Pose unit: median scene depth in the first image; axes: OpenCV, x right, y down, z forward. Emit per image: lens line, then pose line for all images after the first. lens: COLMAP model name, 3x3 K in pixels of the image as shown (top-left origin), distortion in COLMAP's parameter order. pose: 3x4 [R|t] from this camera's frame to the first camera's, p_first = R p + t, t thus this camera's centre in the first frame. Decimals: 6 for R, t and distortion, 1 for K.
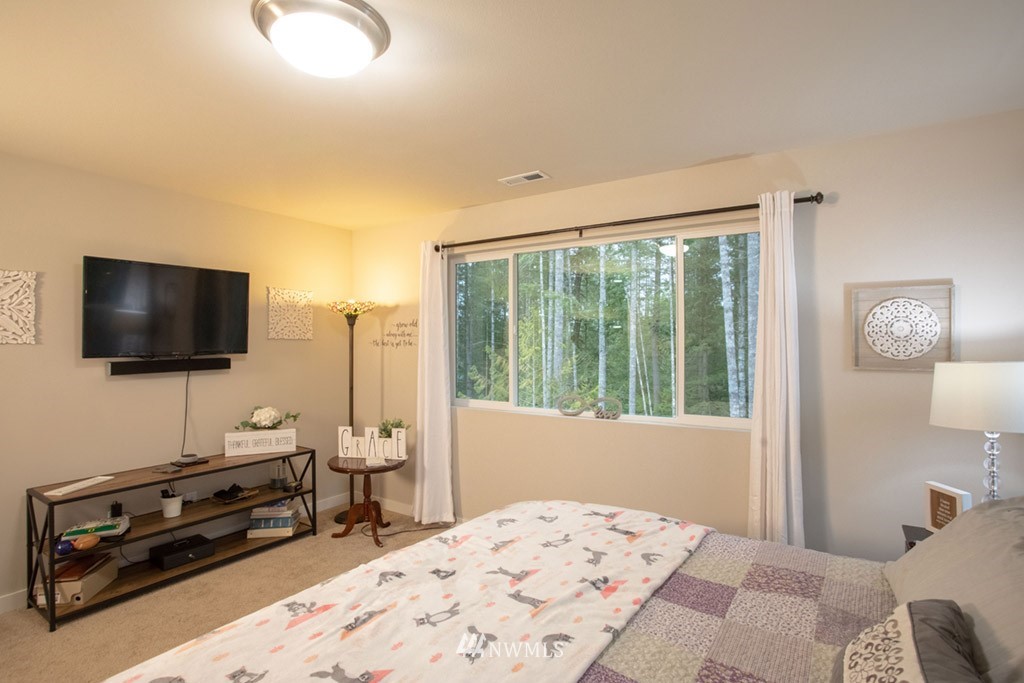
lens RADIAL K [[496.1, 0, 503.3], [0, 496.1, 342.1], [0, 0, 1]] dist [-0.109301, 0.062678]
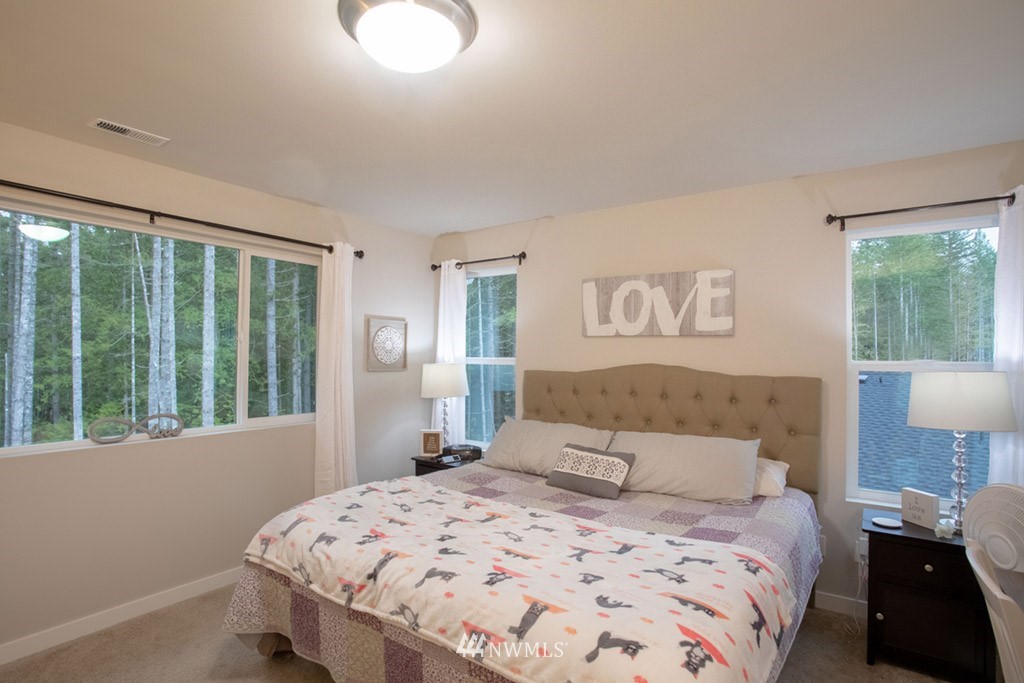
lens RADIAL K [[510.7, 0, 508.6], [0, 510.7, 340.9], [0, 0, 1]] dist [-0.068584, 0.030517]
pose [[0.038623, 0.030503, 0.998788, -0.970872], [-0.010169, 0.999494, -0.030132, 0.006369], [-0.999202, -0.008993, 0.038913, 0.536560]]
